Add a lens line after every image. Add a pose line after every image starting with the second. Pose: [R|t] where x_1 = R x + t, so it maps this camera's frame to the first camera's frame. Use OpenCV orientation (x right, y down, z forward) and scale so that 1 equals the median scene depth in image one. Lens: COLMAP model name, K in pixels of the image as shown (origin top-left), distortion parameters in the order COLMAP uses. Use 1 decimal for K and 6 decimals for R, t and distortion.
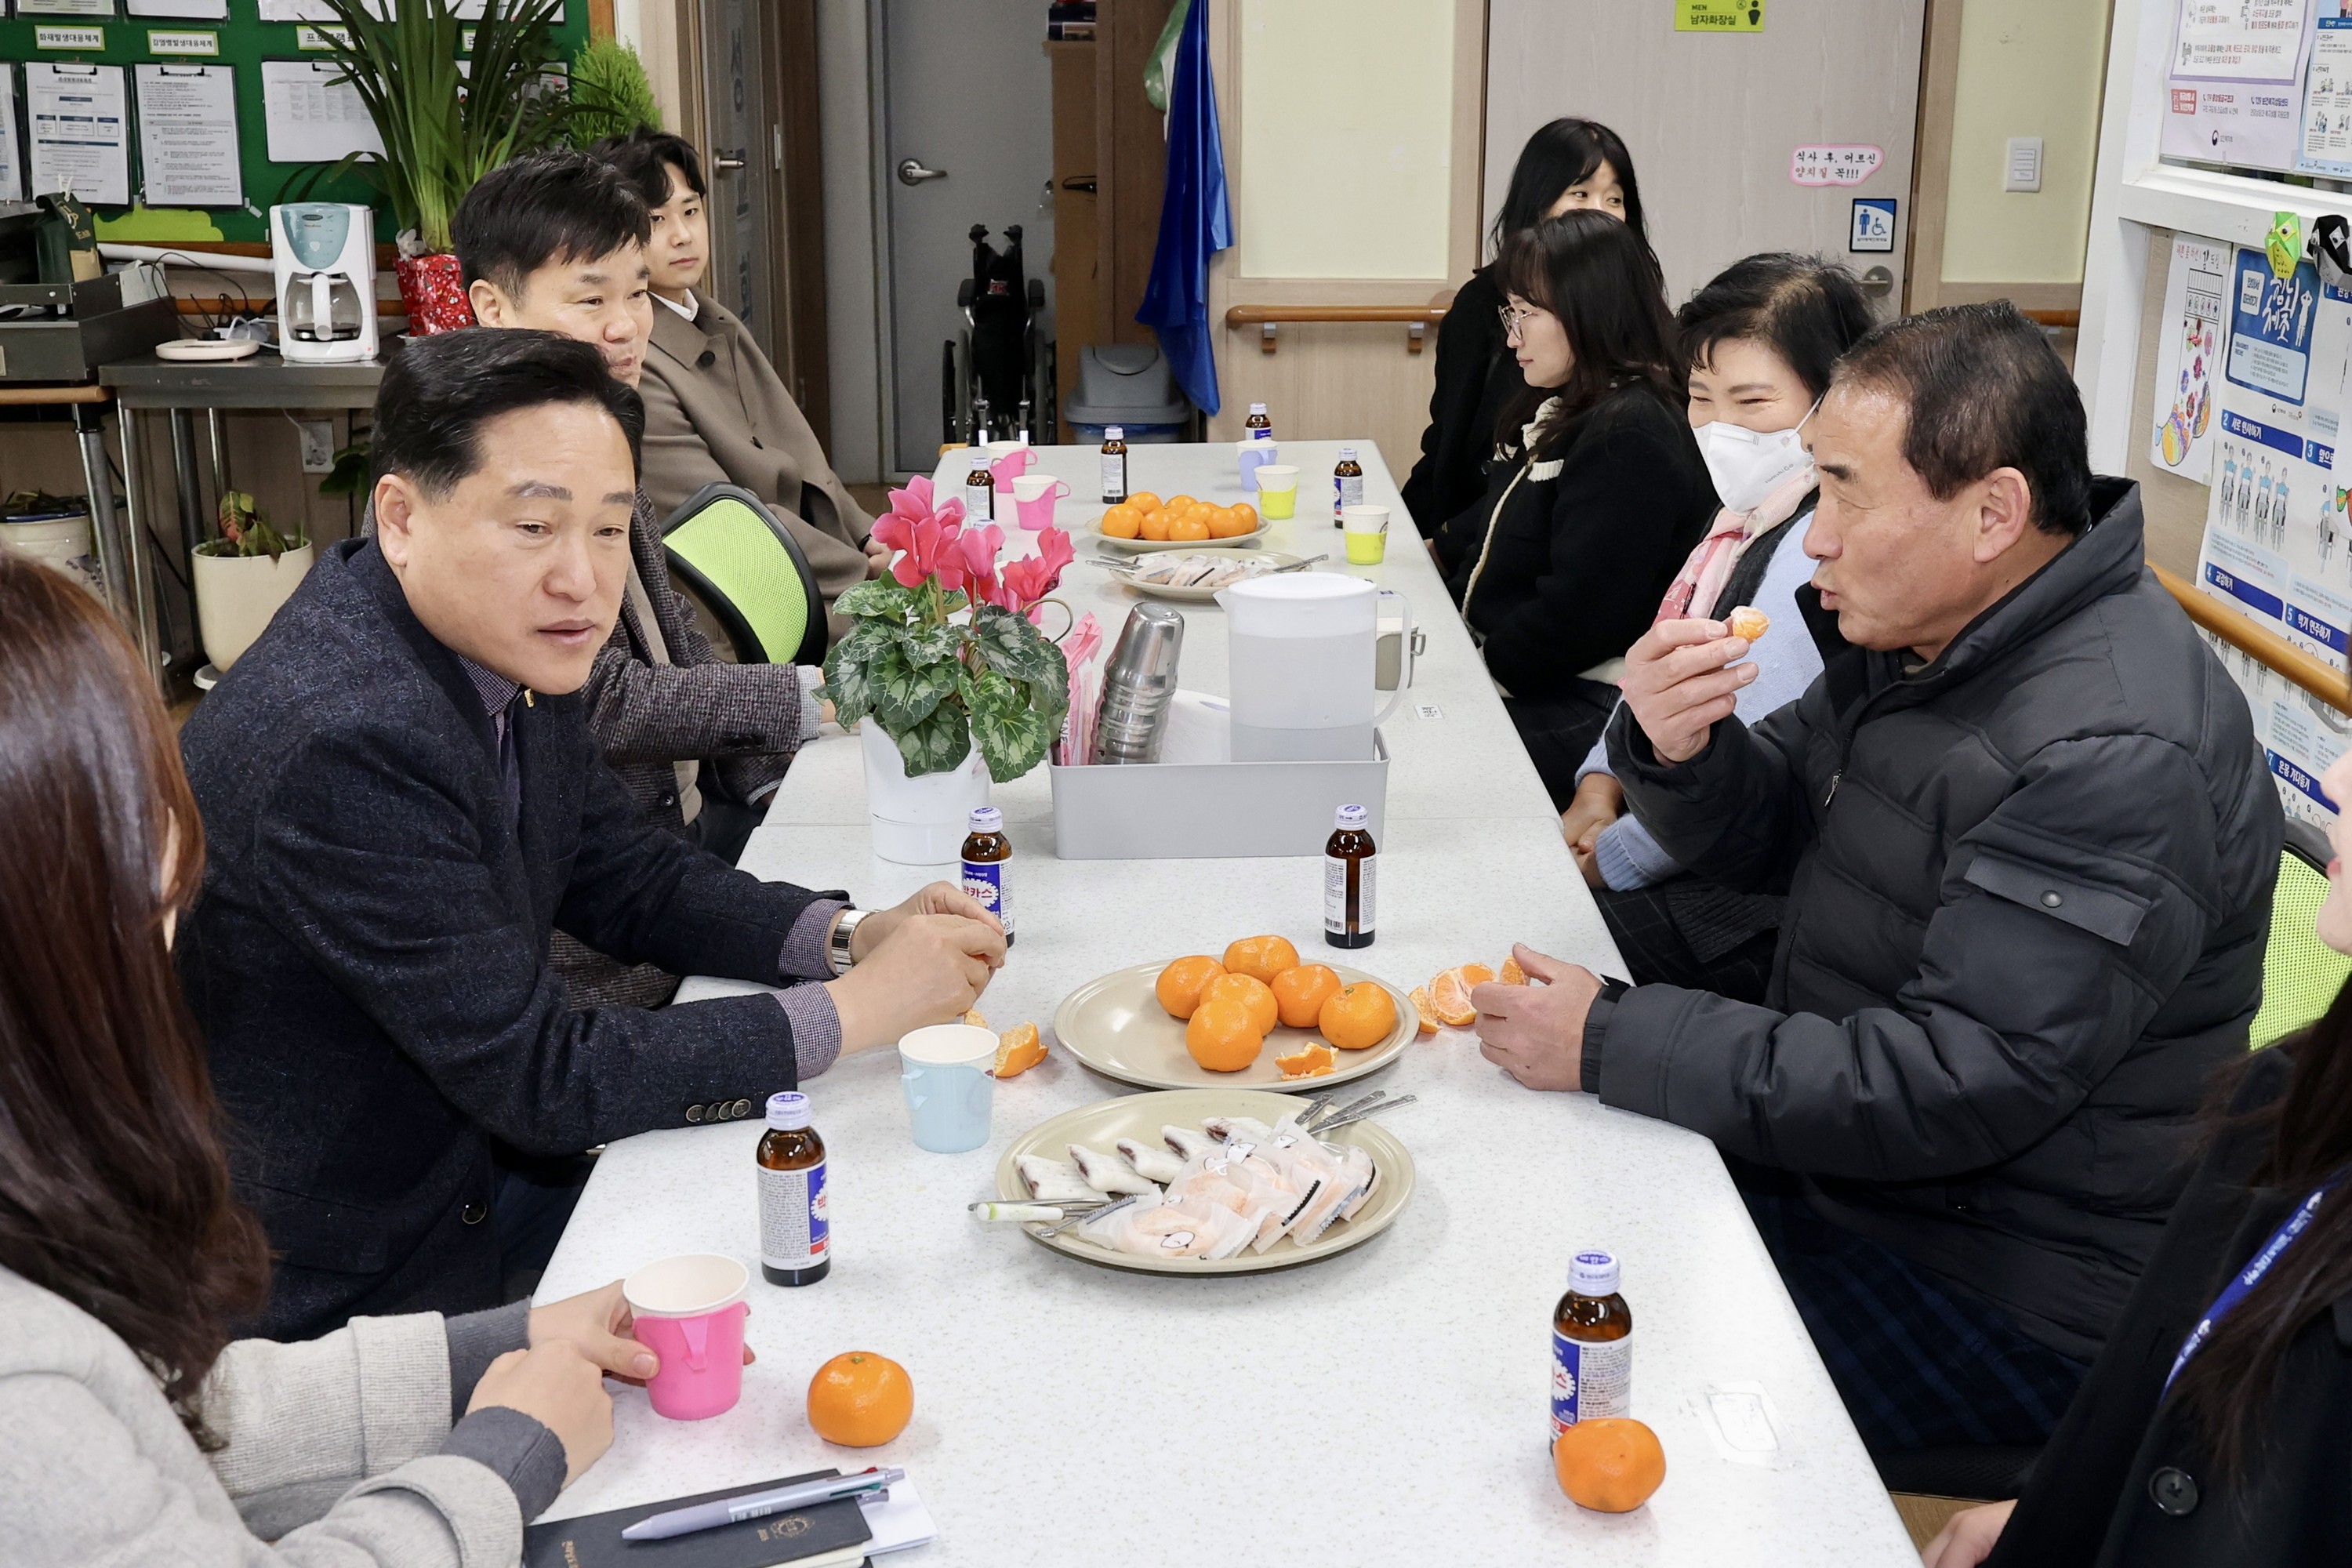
lens RADIAL K [[2609.7, 0, 1175.3], [0, 2609.7, 782.6], [0, 0, 1]] dist [-0.000110, 0.000000]
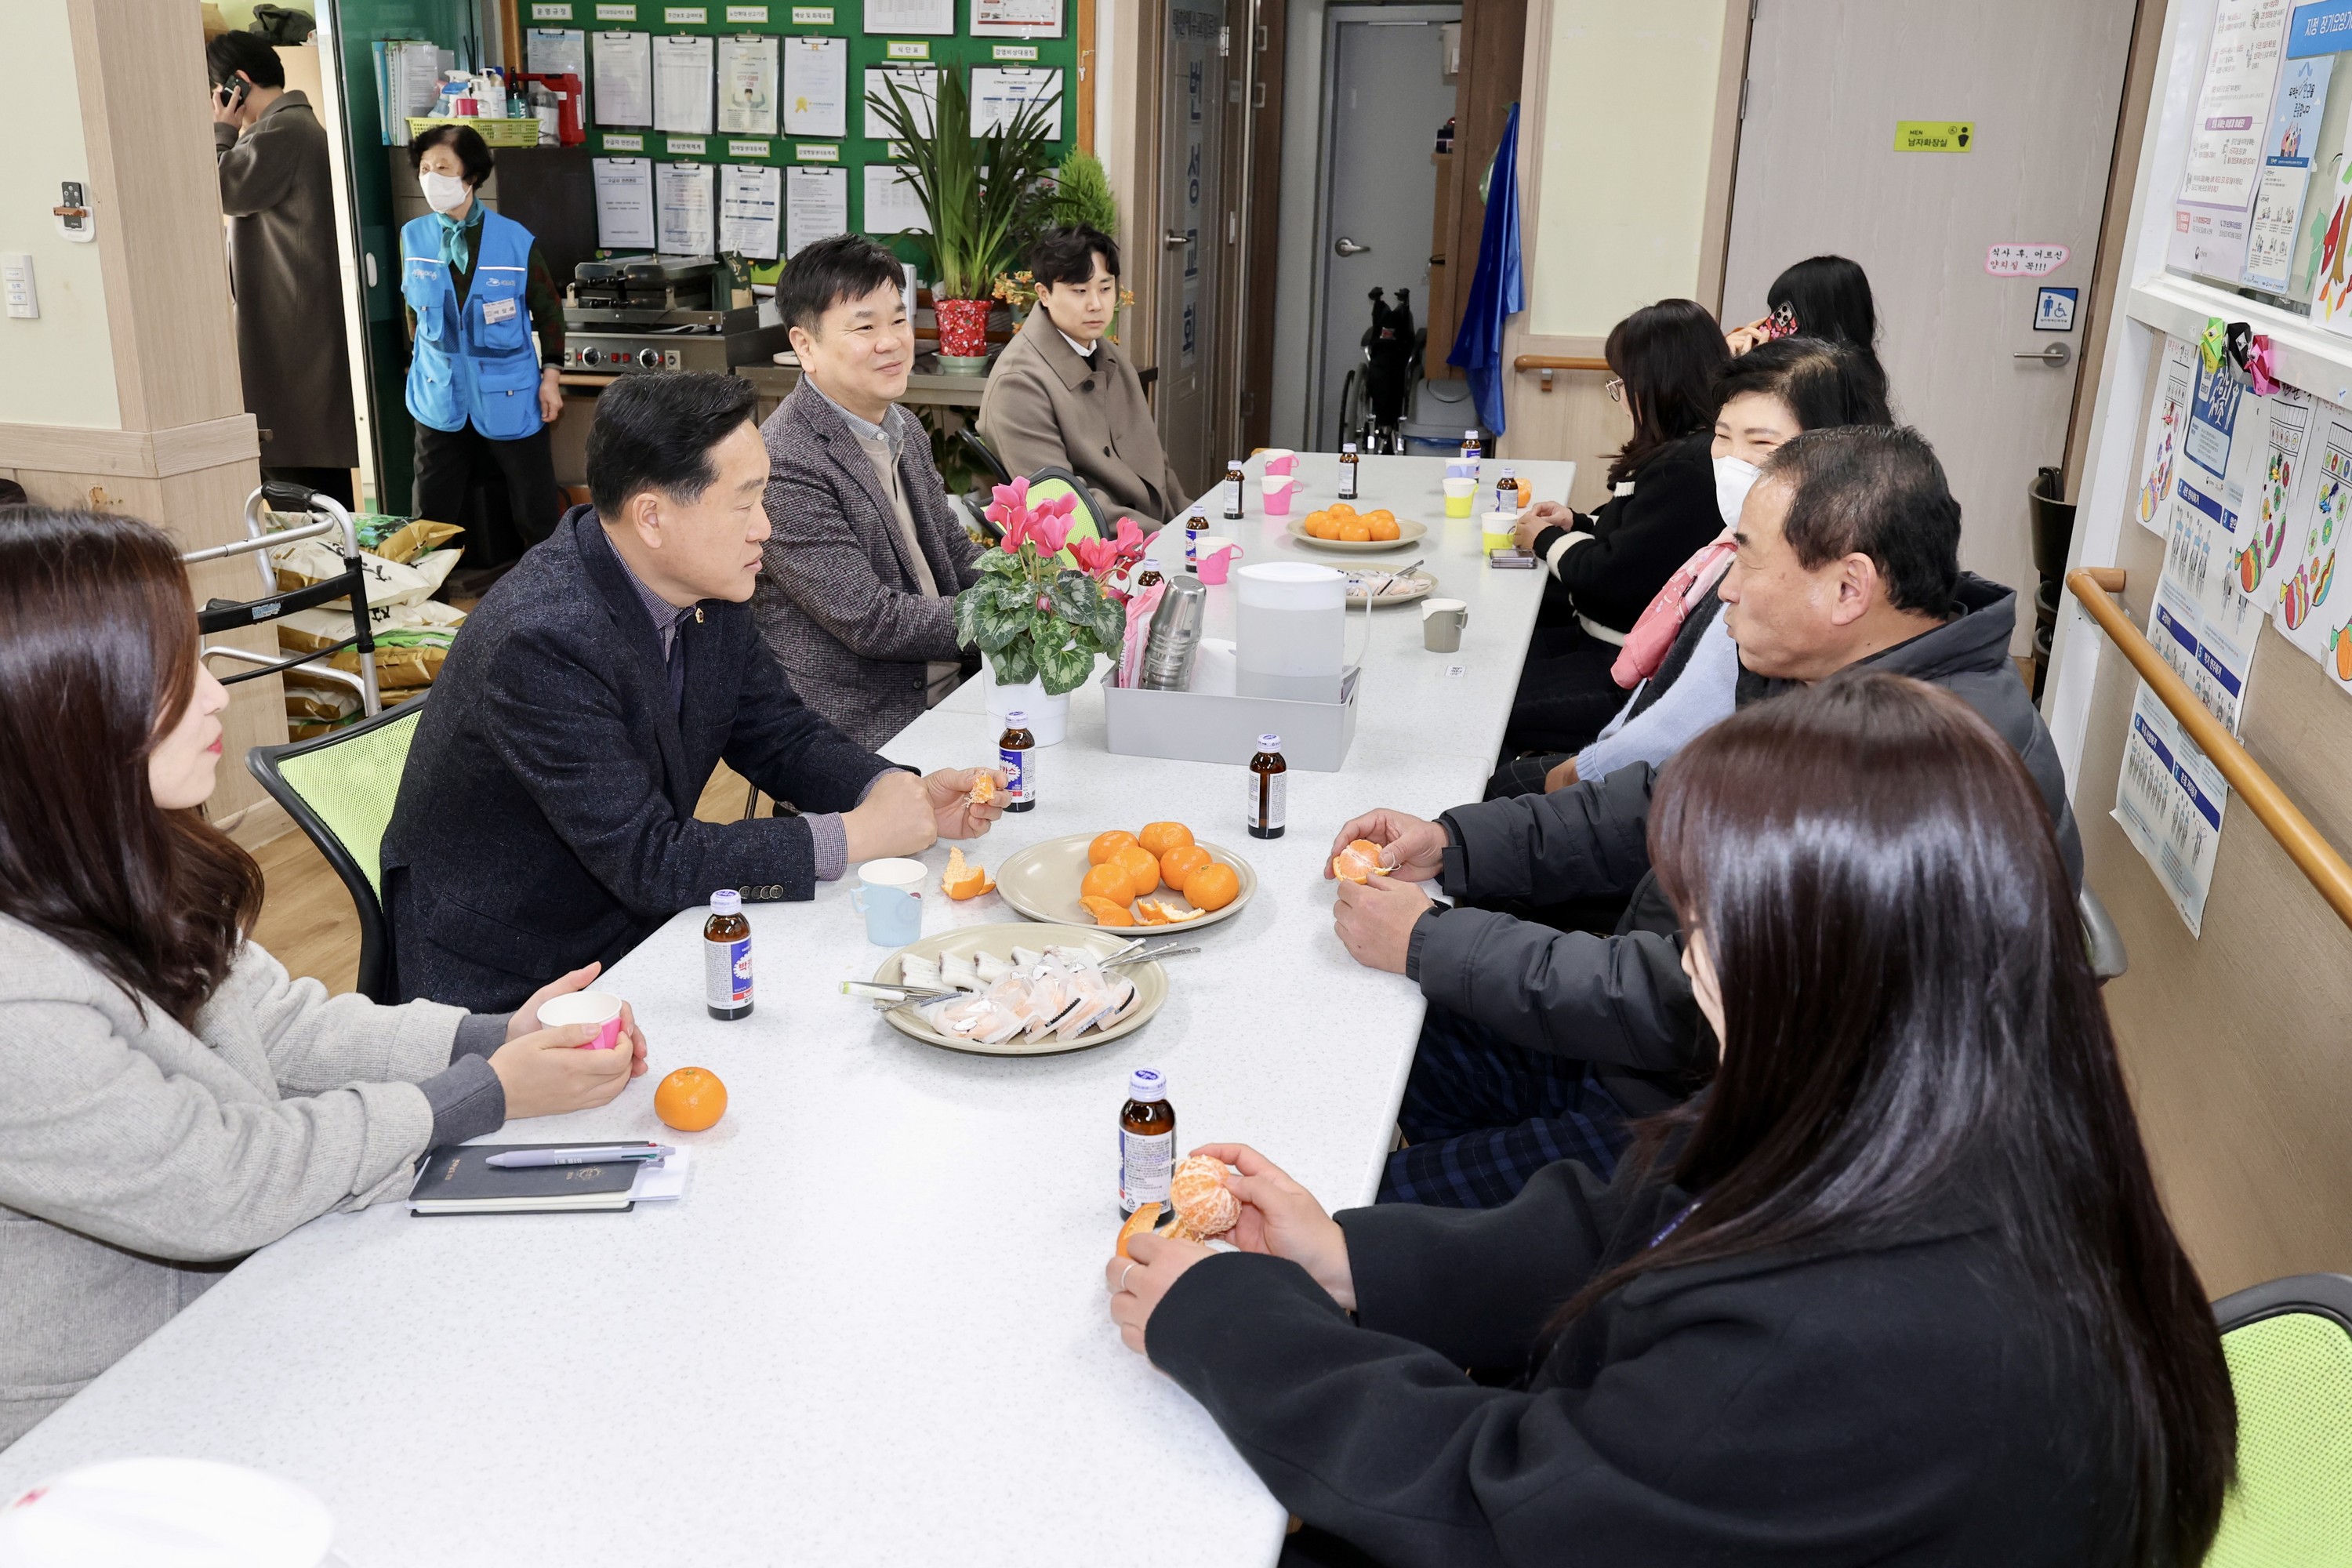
lens RADIAL K [[1907.1, 0, 1204.5], [0, 1907.1, 703.8], [0, 0, 1]] dist [0.008668, 0.013173]
pose [[0.953912, 0.091526, -0.285787, 0.243987], [-0.087606, 0.995803, 0.026501, -0.023744], [0.287013, -0.000243, 0.957927, 0.019880]]
